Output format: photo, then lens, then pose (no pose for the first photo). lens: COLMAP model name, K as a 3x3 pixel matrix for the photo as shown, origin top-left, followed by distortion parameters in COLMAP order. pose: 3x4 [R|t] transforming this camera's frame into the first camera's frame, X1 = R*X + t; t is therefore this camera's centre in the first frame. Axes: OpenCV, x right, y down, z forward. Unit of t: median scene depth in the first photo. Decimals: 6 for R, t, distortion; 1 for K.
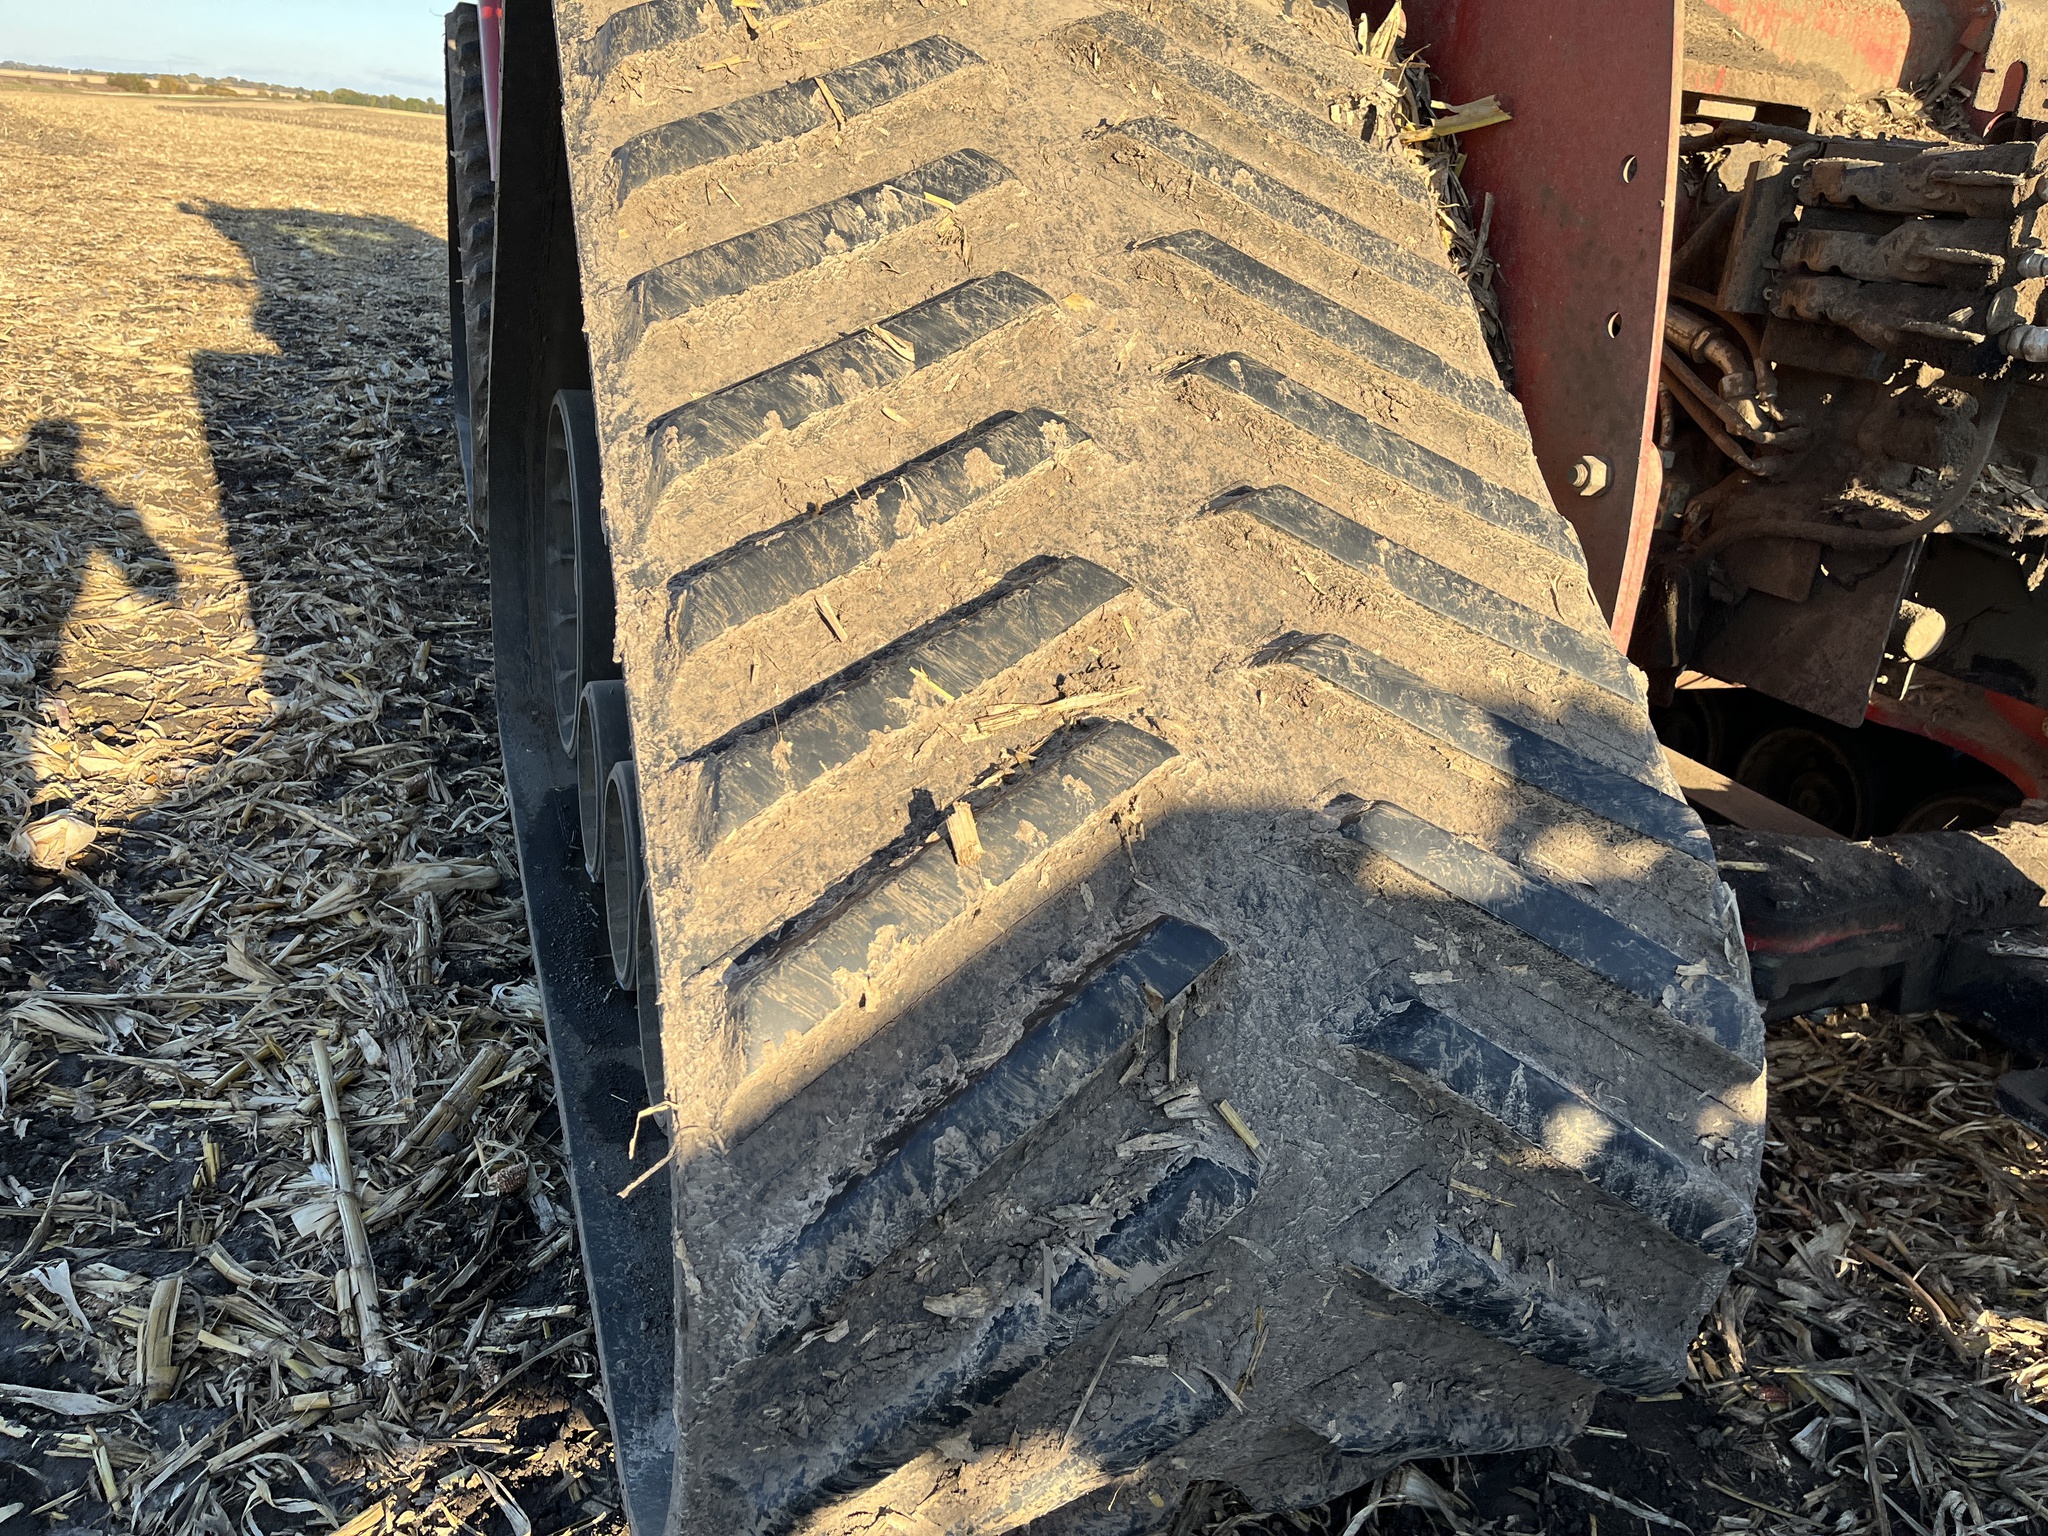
lens RADIAL K [[1539.5, 0, 1025.7], [0, 1539.5, 795.0], [0, 0, 1]] dist [0.073901, -0.110927]
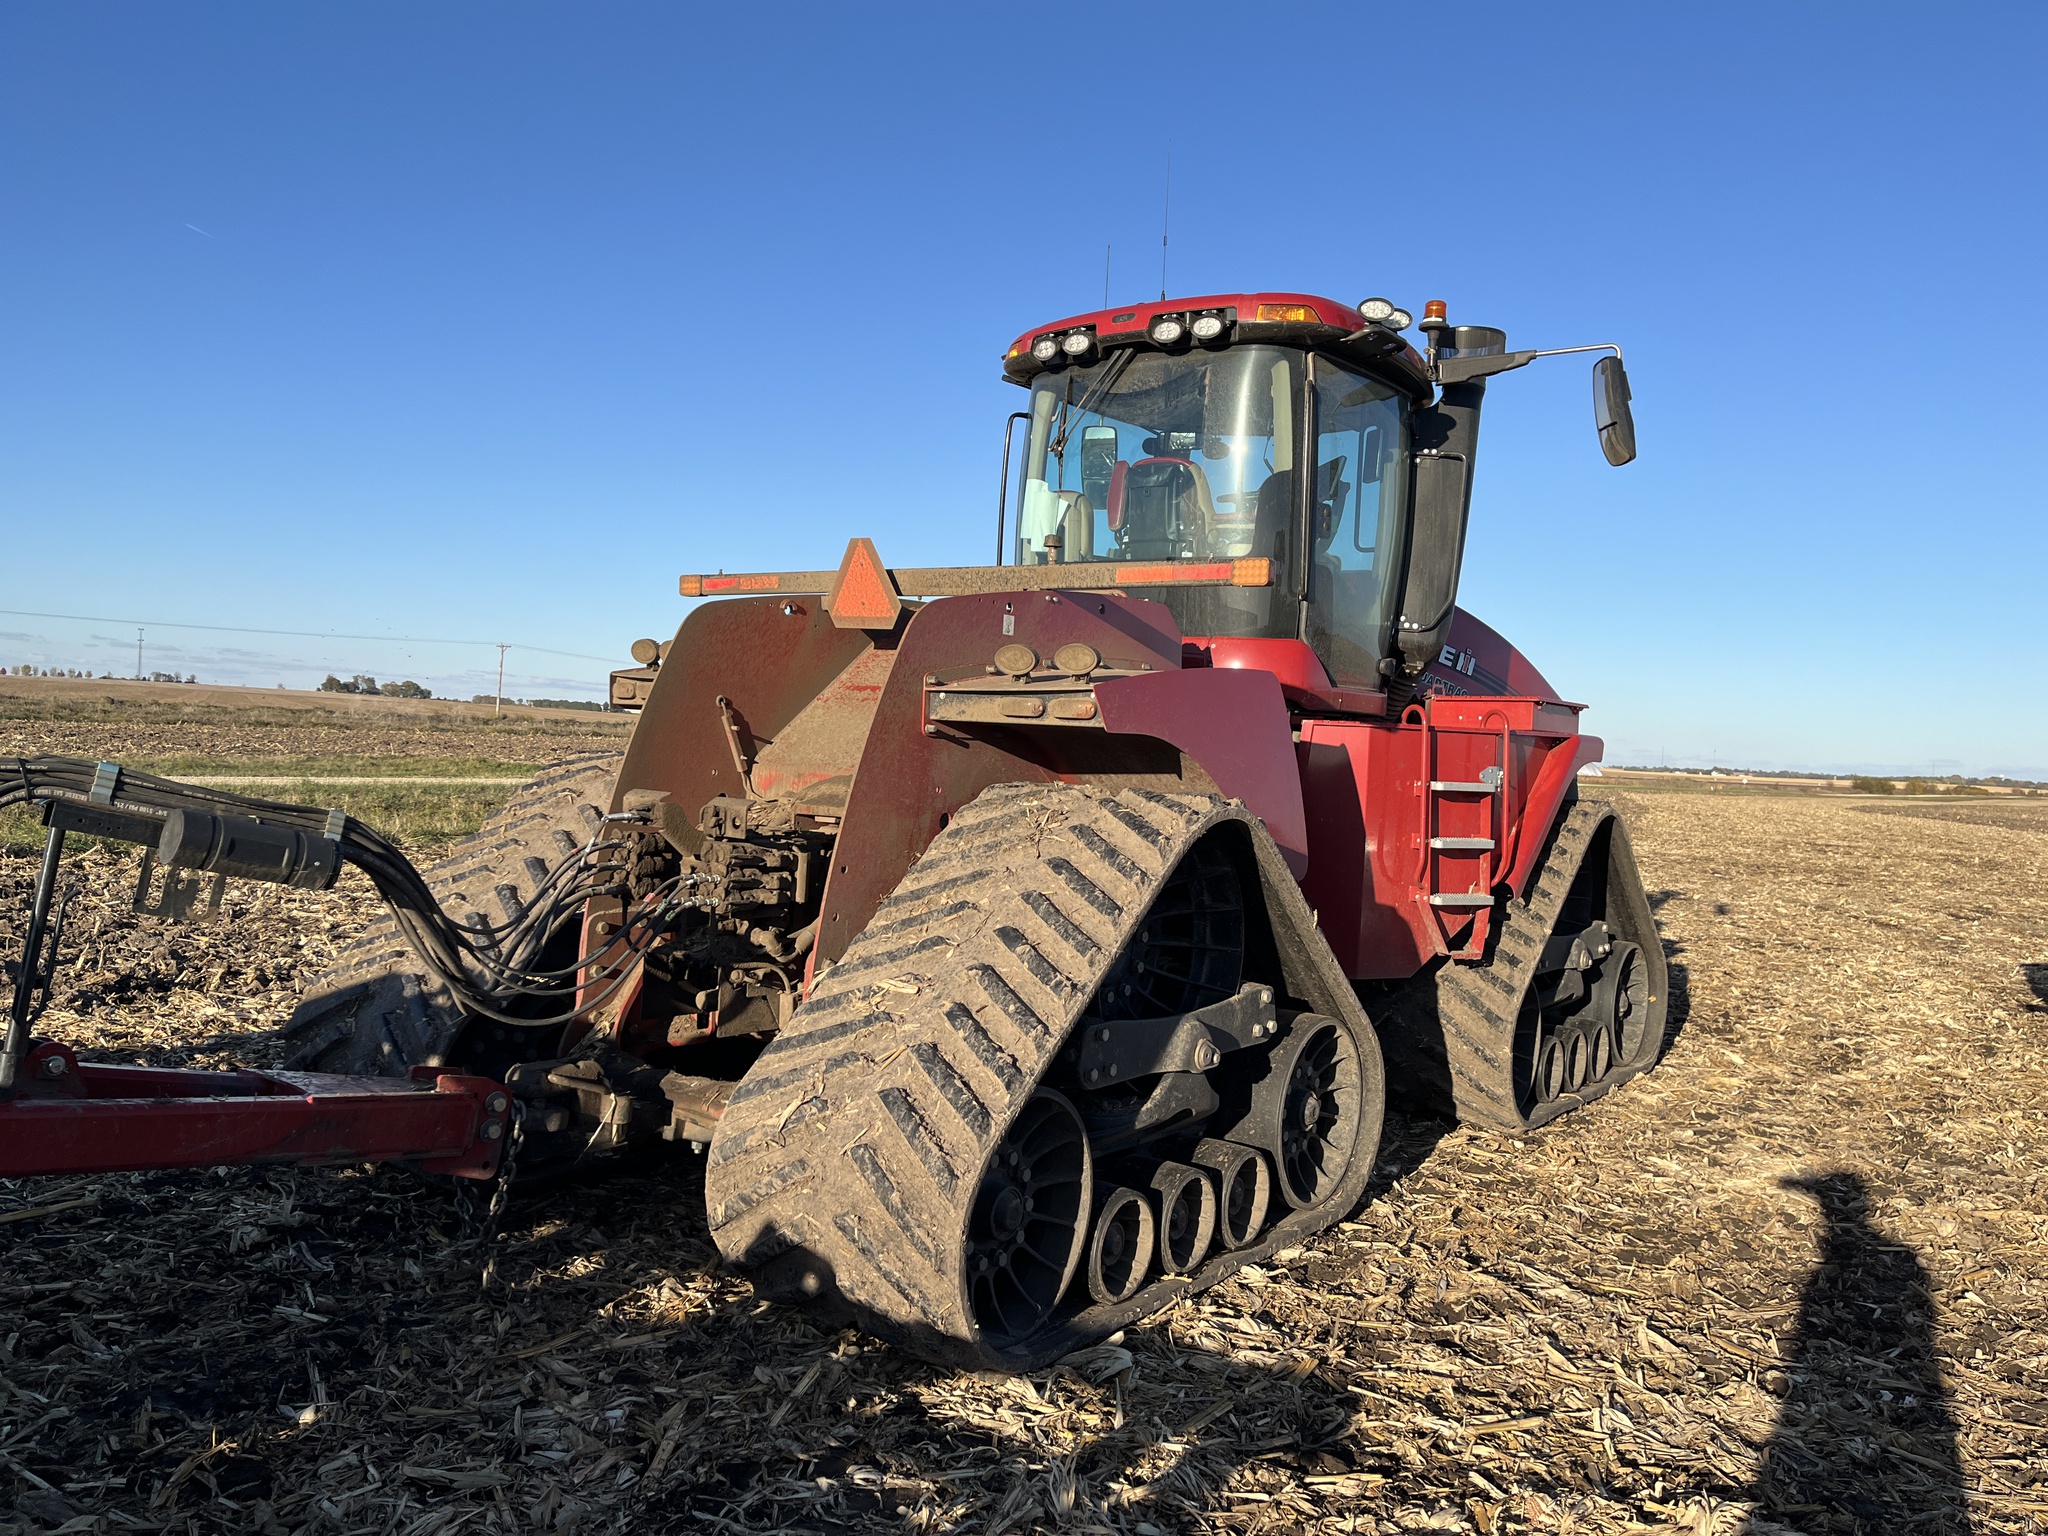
lens RADIAL K [[1539.5, 0, 1012.2], [0, 1539.5, 785.6], [0, 0, 1]] dist [0.073901, -0.110927]
pose [[0.538632, -0.044610, -0.841360, 4.316108], [-0.310920, 0.917591, -0.247700, 0.073400], [0.783074, 0.395015, 0.480374, -0.013388]]
